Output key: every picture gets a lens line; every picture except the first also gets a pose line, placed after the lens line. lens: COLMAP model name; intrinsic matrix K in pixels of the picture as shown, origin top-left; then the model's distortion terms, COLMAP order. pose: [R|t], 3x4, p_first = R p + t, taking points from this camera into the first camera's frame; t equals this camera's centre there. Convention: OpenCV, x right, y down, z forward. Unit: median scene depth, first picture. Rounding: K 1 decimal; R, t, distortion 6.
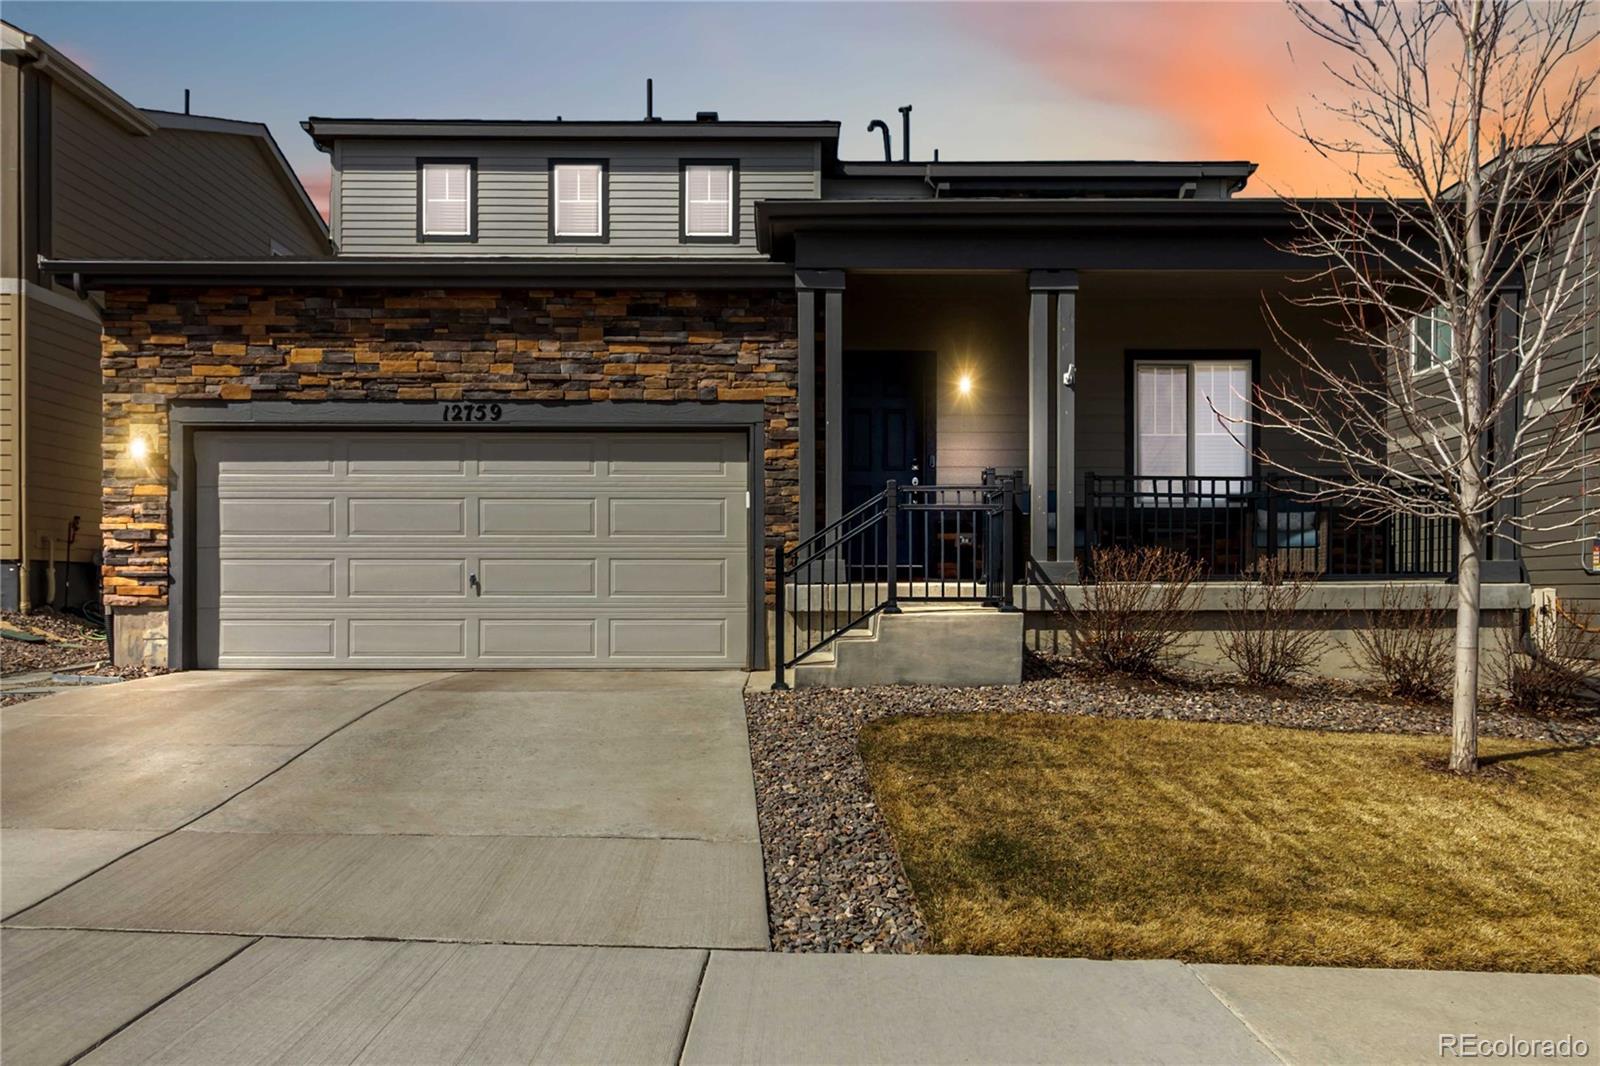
lens RADIAL K [[718.0, 0, 801.6], [0, 718.0, 524.9], [0, 0, 1]] dist [0.000186, 0.001539]
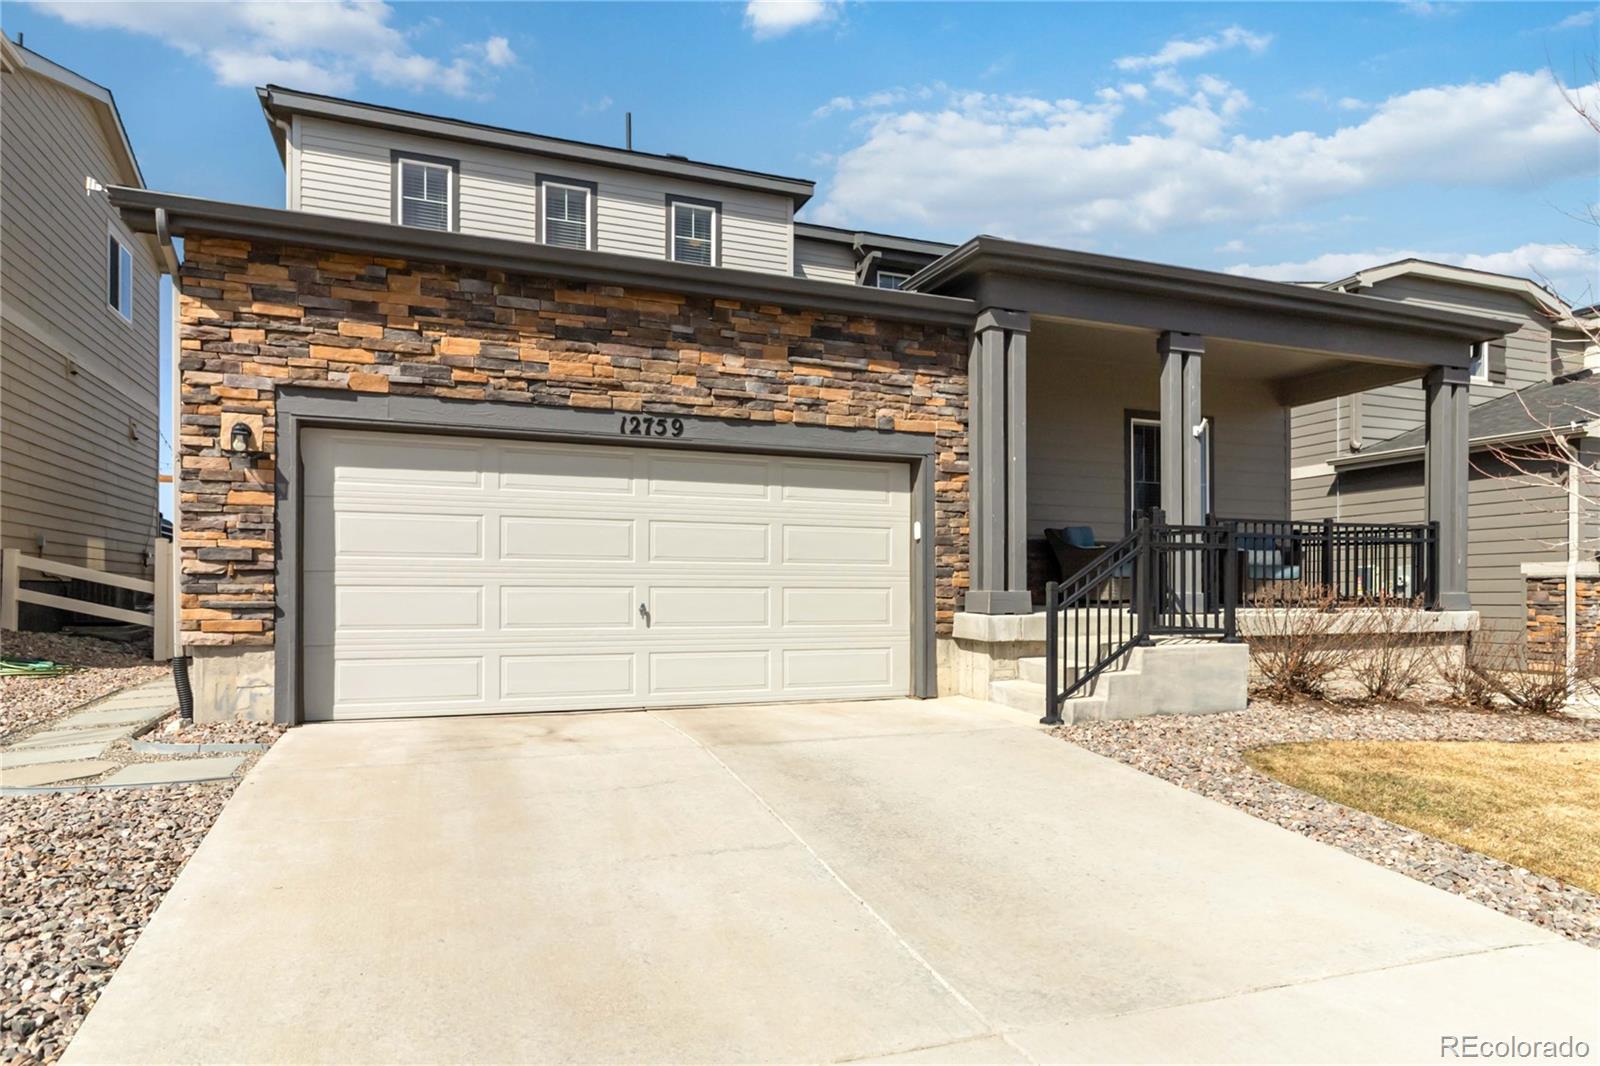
lens RADIAL K [[625.5, 0, 798.7], [0, 625.5, 546.9], [0, 0, 1]] dist [0.000656, -0.000001]
pose [[0.972644, 0.021354, 0.231316, -0.463239], [-0.021867, 0.999761, -0.000344, -0.007610], [-0.231268, -0.004723, 0.972879, 0.186841]]
